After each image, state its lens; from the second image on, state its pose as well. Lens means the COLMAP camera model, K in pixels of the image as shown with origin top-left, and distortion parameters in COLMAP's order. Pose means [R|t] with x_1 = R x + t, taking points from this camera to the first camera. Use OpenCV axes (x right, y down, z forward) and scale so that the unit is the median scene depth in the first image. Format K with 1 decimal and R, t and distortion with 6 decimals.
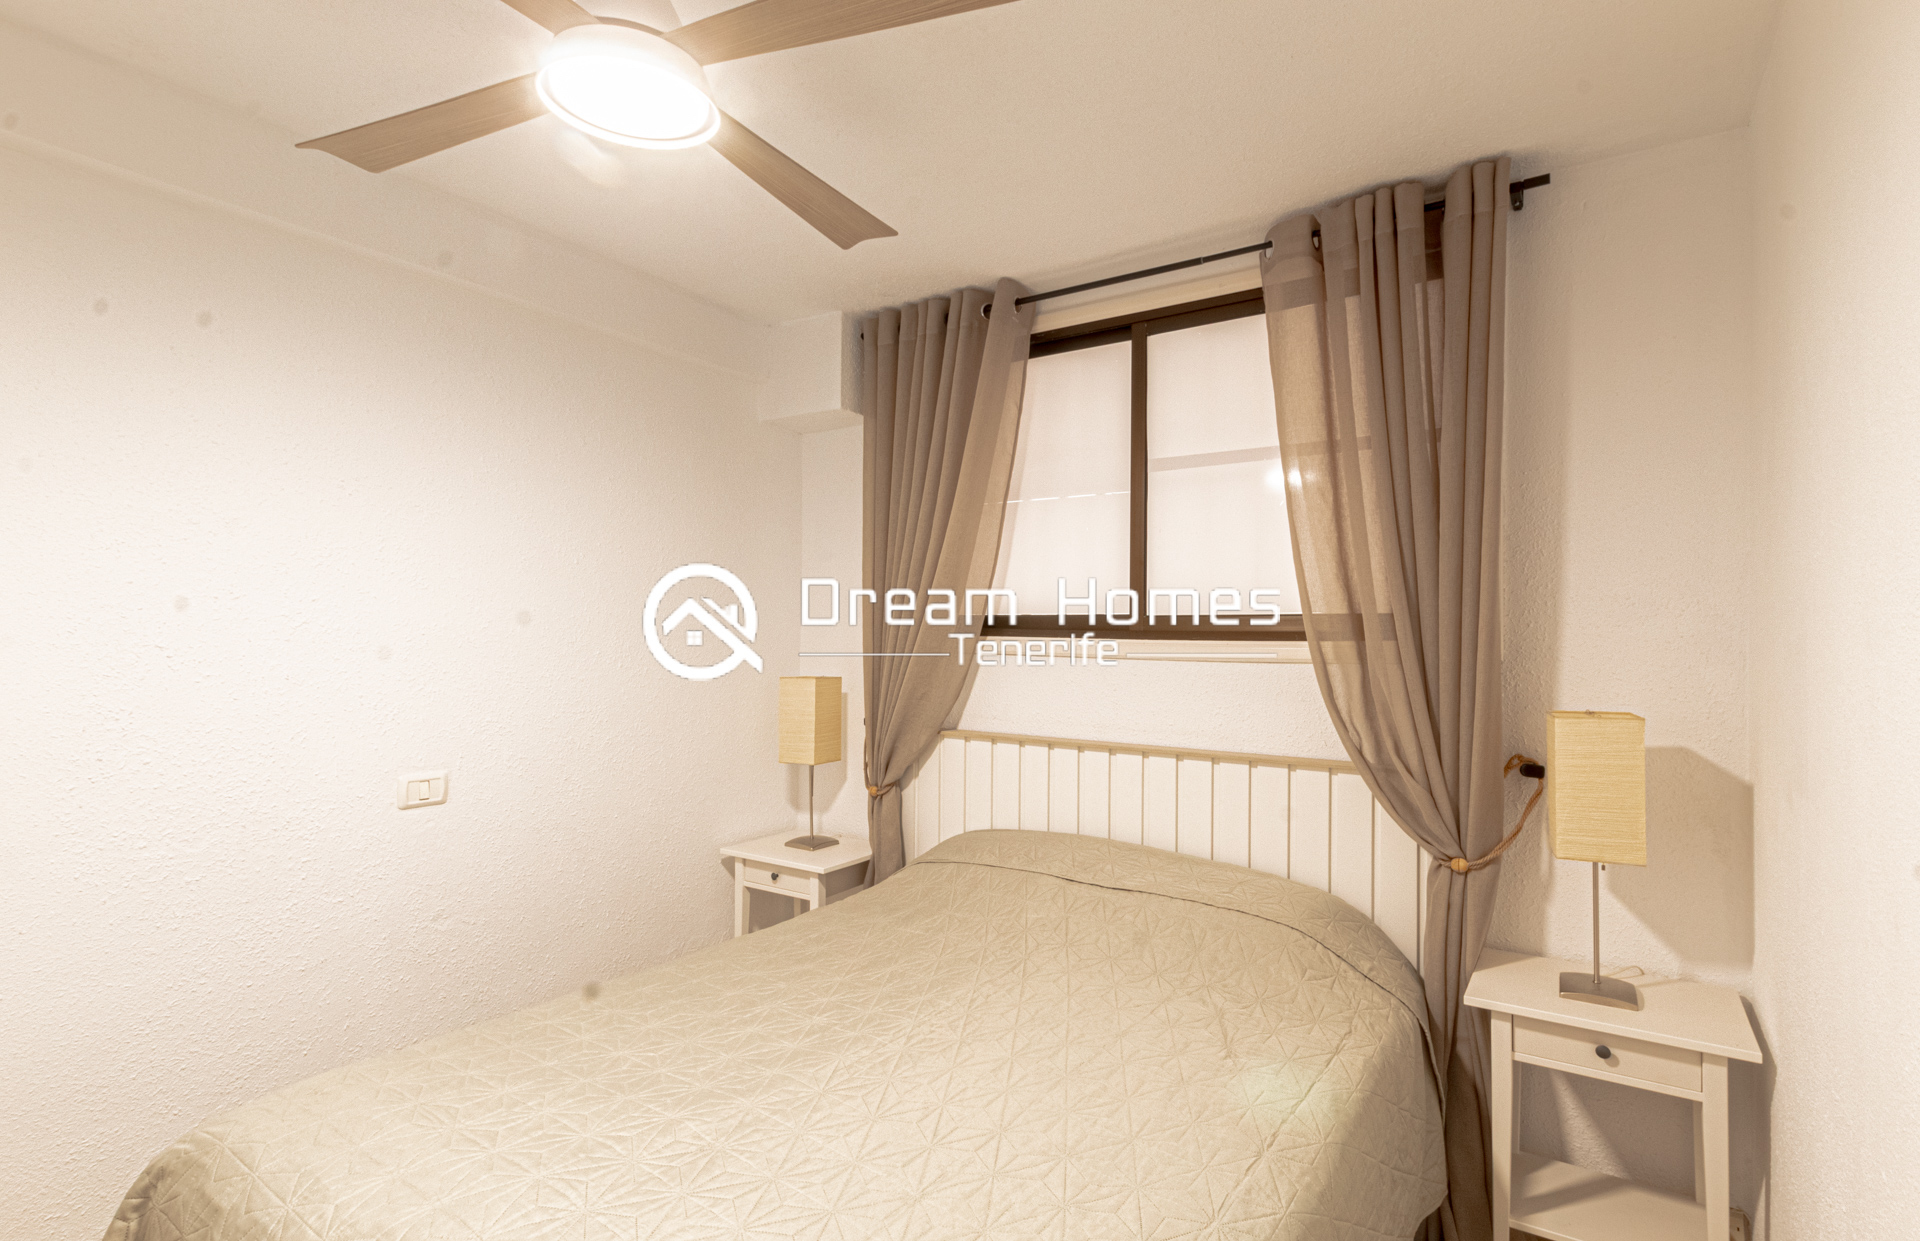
lens RADIAL K [[868.7, 0, 1012.9], [0, 868.7, 627.1], [0, 0, 1]] dist [-0.001535, -0.000491]
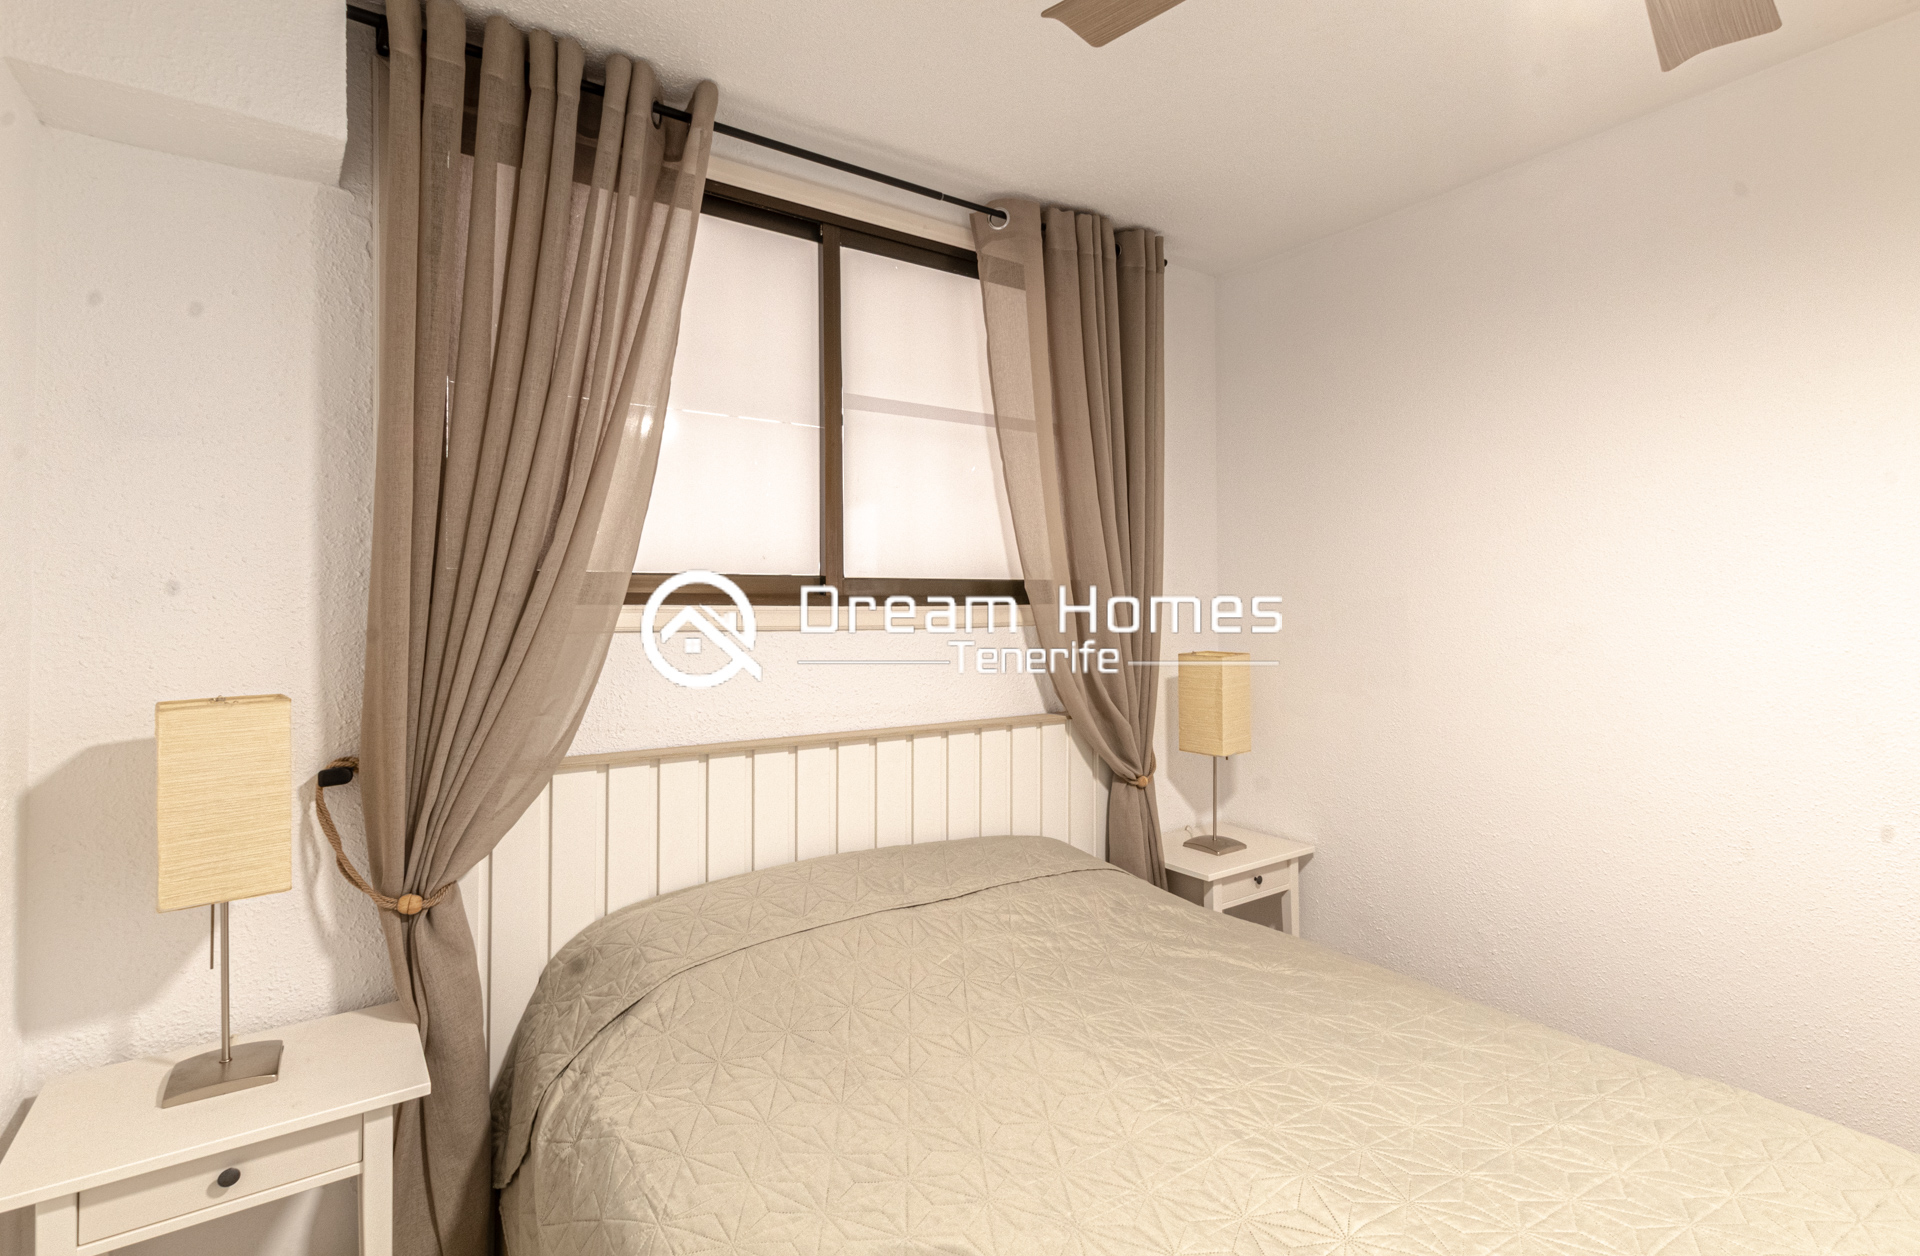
lens RADIAL K [[876.0, 0, 966.5], [0, 876.0, 584.7], [0, 0, 1]] dist [0.003662, 0.000441]
pose [[0.407039, 0.008180, 0.913374, -0.600039], [-0.004428, 0.999966, -0.006982, -0.001034], [-0.913400, -0.001203, 0.407061, 0.569894]]
